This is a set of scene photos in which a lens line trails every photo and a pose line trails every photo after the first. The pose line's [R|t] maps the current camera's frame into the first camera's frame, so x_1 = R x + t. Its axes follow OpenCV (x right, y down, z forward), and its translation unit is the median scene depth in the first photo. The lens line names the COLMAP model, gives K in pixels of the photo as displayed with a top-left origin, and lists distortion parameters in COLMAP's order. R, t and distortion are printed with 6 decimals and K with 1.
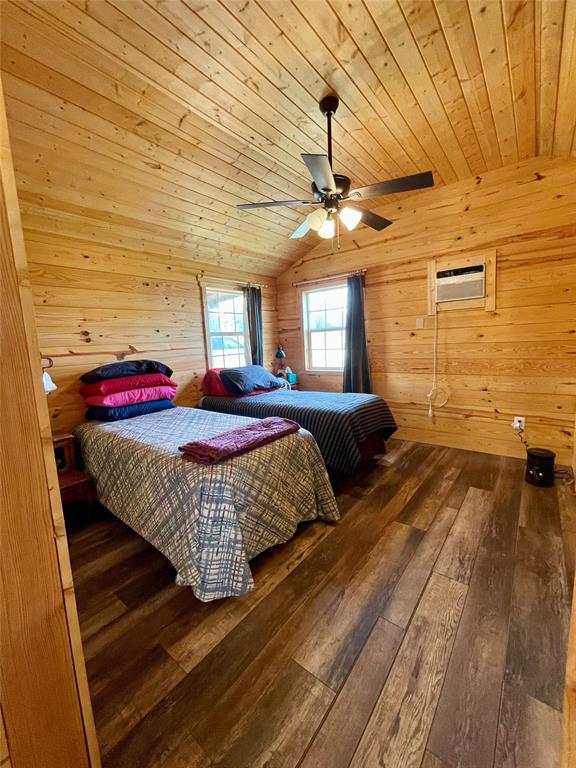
lens RADIAL K [[311.1, 0, 288.7], [0, 311.1, 380.1], [0, 0, 1]] dist [0.007137, -0.003237]
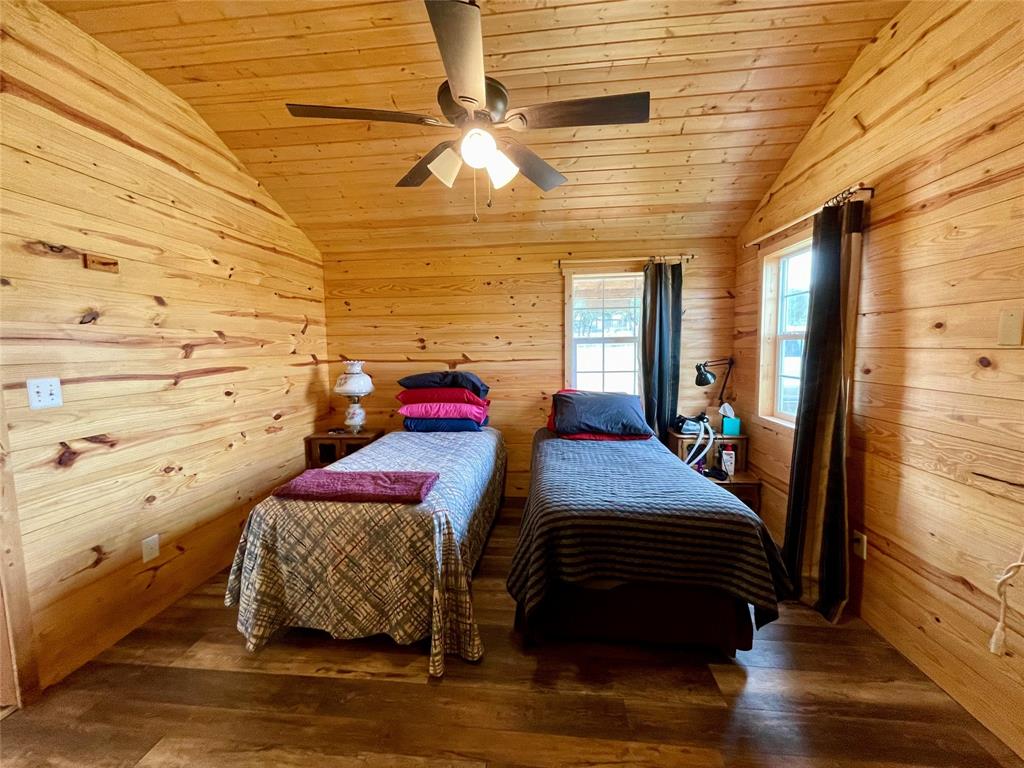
lens RADIAL K [[414.8, 0, 509.4], [0, 414.8, 386.4], [0, 0, 1]] dist [0.007137, -0.003237]
pose [[0.537460, 0.120447, -0.834643, 0.566885], [-0.117447, 0.990793, 0.067351, -0.111789], [0.835071, 0.061828, 0.546658, 0.449236]]
